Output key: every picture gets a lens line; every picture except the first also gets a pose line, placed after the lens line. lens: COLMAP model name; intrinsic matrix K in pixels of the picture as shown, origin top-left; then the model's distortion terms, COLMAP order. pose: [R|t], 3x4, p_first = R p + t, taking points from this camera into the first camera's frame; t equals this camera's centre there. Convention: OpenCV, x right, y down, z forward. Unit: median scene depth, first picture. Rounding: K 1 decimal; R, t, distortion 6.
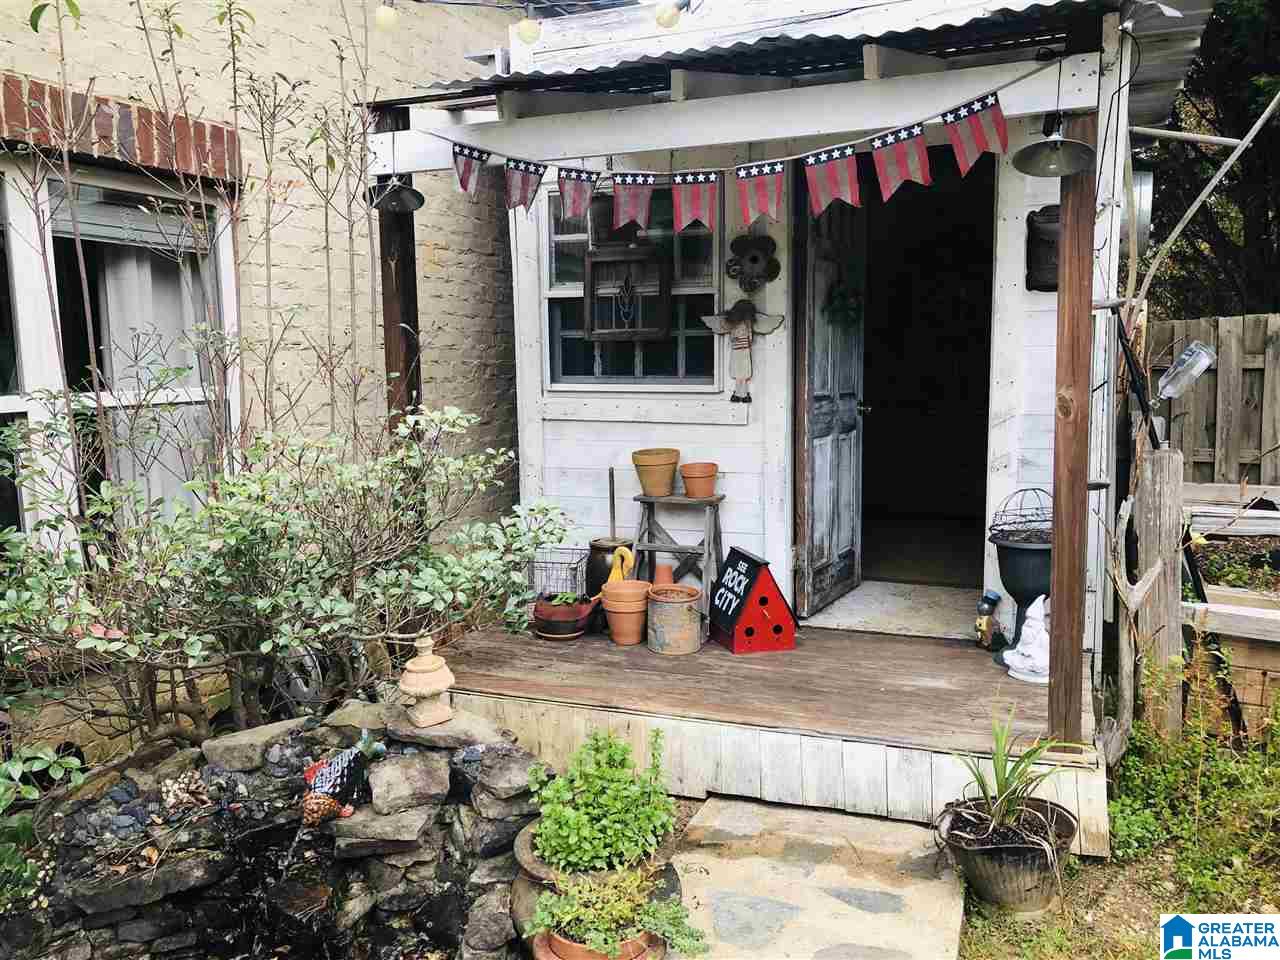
lens RADIAL K [[1052.6, 0, 643.6], [0, 1052.6, 474.0], [0, 0, 1]] dist [0.027541, -0.005657]
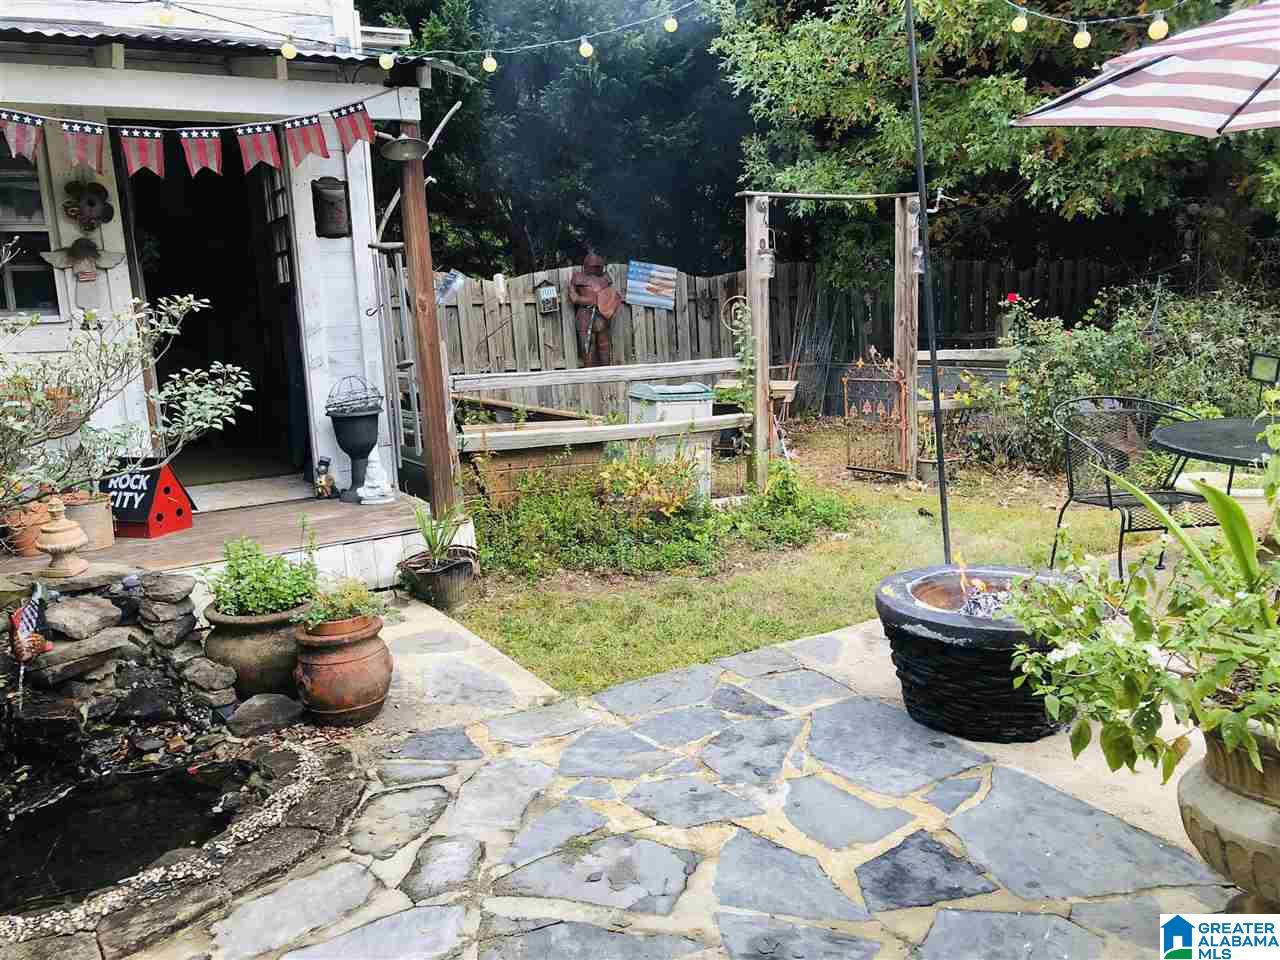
lens RADIAL K [[1052.6, 0, 643.6], [0, 1052.6, 474.0], [0, 0, 1]] dist [0.027541, -0.005657]
pose [[0.612331, -0.146612, 0.776888, -0.482388], [0.126534, 0.988162, 0.086751, 0.065842], [-0.780410, 0.045183, 0.623634, -0.181545]]
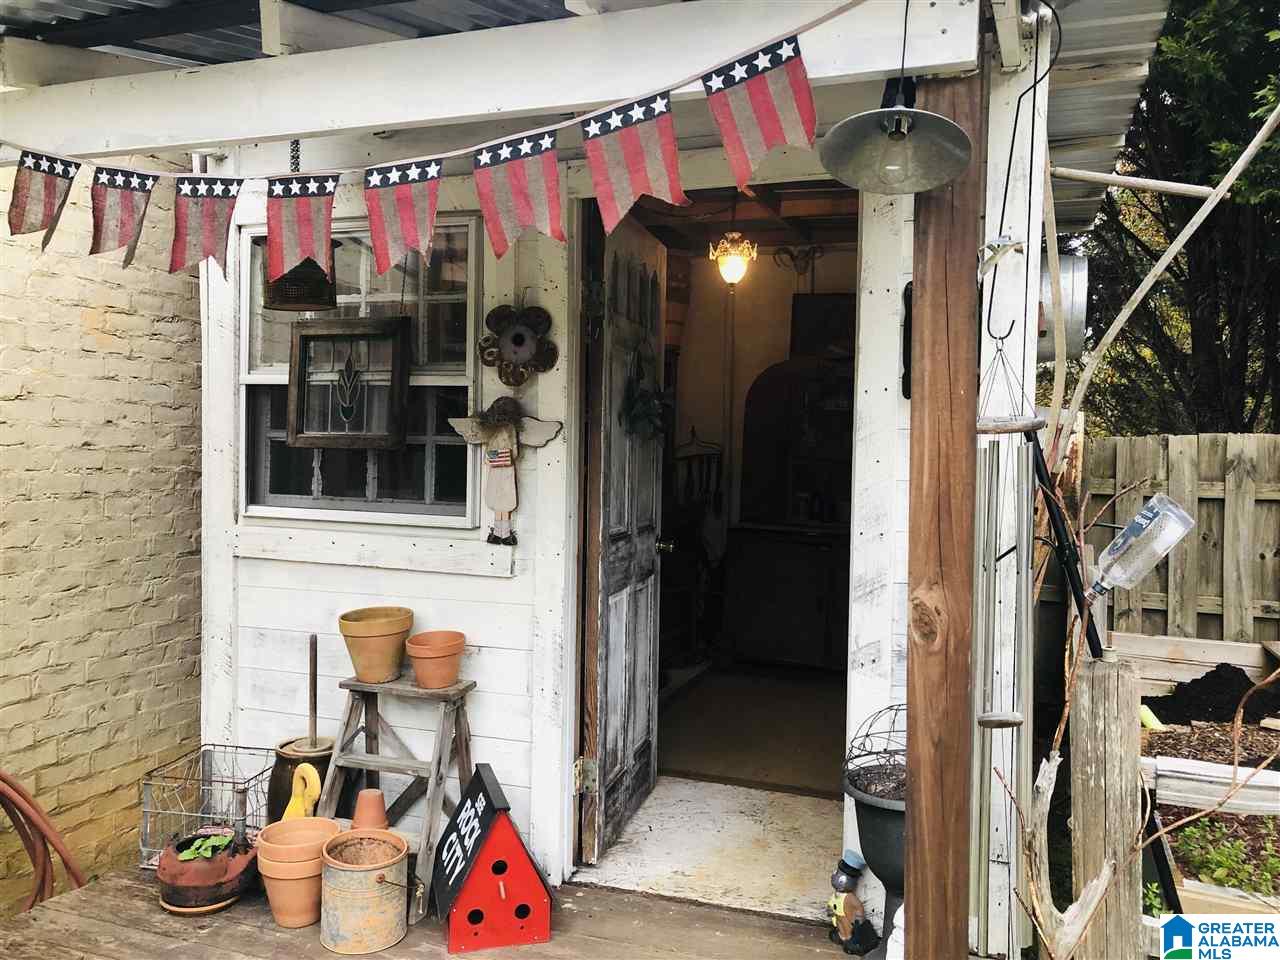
lens RADIAL K [[1039.2, 0, 638.4], [0, 1039.2, 467.7], [0, 0, 1]] dist [0.017725, -0.000344]
pose [[0.998958, 0.029349, 0.034954, 0.166141], [-0.026117, 0.995637, -0.089579, -0.063734], [-0.037430, 0.088573, 0.995366, 0.341228]]
